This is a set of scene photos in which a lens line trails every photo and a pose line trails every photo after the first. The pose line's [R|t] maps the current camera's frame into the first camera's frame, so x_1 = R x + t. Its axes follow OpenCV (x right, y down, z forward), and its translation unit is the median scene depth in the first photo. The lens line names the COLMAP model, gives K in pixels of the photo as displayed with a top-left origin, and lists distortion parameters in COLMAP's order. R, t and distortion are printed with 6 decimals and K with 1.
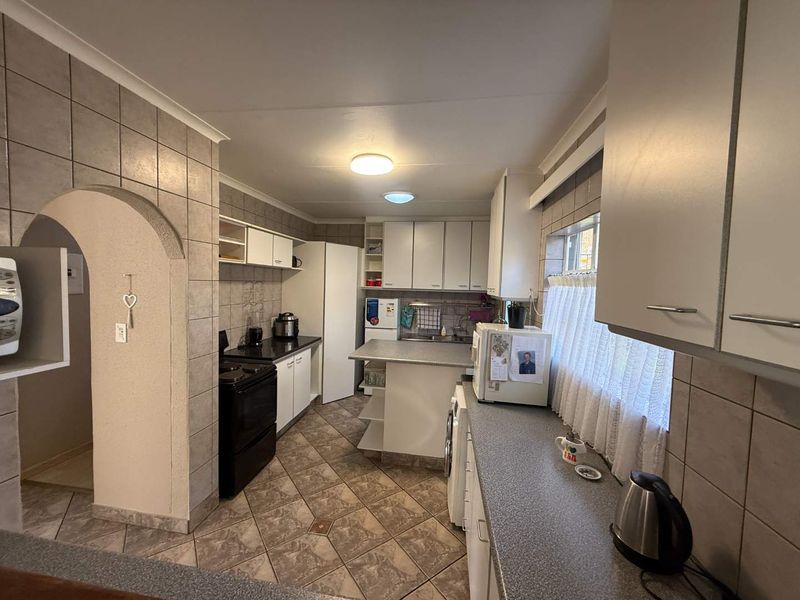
lens RADIAL K [[319.2, 0, 396.8], [0, 319.2, 300.2], [0, 0, 1]] dist [-0.001256, 0.000516]
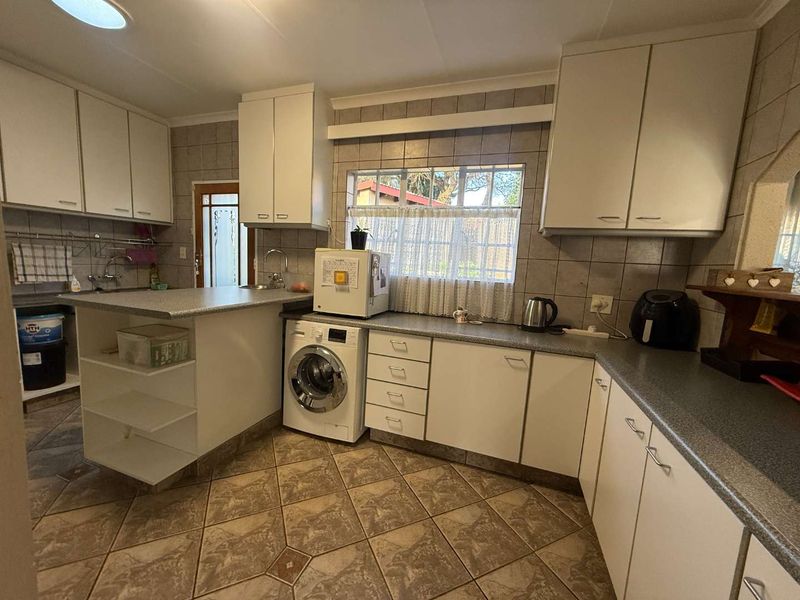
lens RADIAL K [[319.2, 0, 396.8], [0, 319.2, 300.2], [0, 0, 1]] dist [-0.001256, 0.000516]
pose [[0.188646, -0.138821, 0.972184, -0.609724], [0.004608, 0.990073, 0.140481, 0.086126], [-0.982034, -0.022021, 0.187413, 0.567258]]
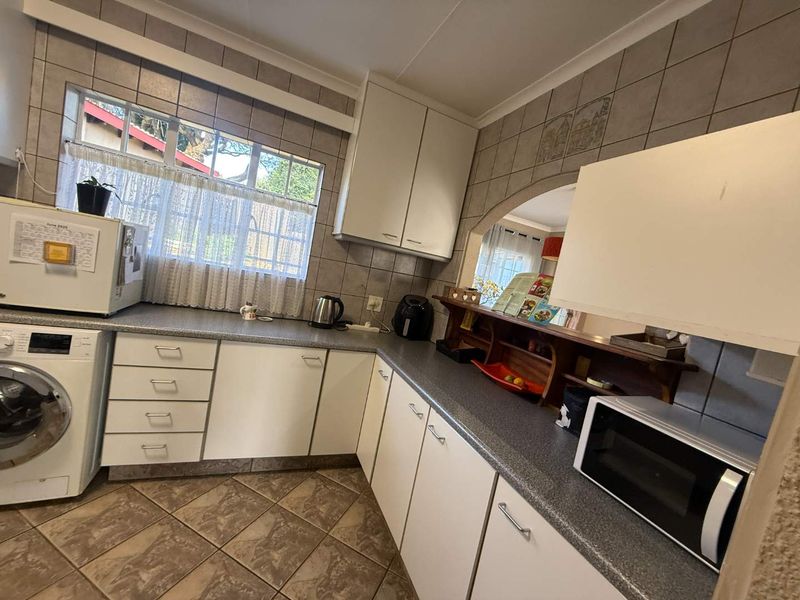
lens RADIAL K [[319.2, 0, 396.8], [0, 319.2, 300.2], [0, 0, 1]] dist [-0.001256, 0.000516]
pose [[-0.507328, -0.207057, 0.836508, -0.571302], [-0.162312, 0.976291, 0.143217, 0.050760], [-0.846329, -0.063117, -0.528908, 0.670059]]
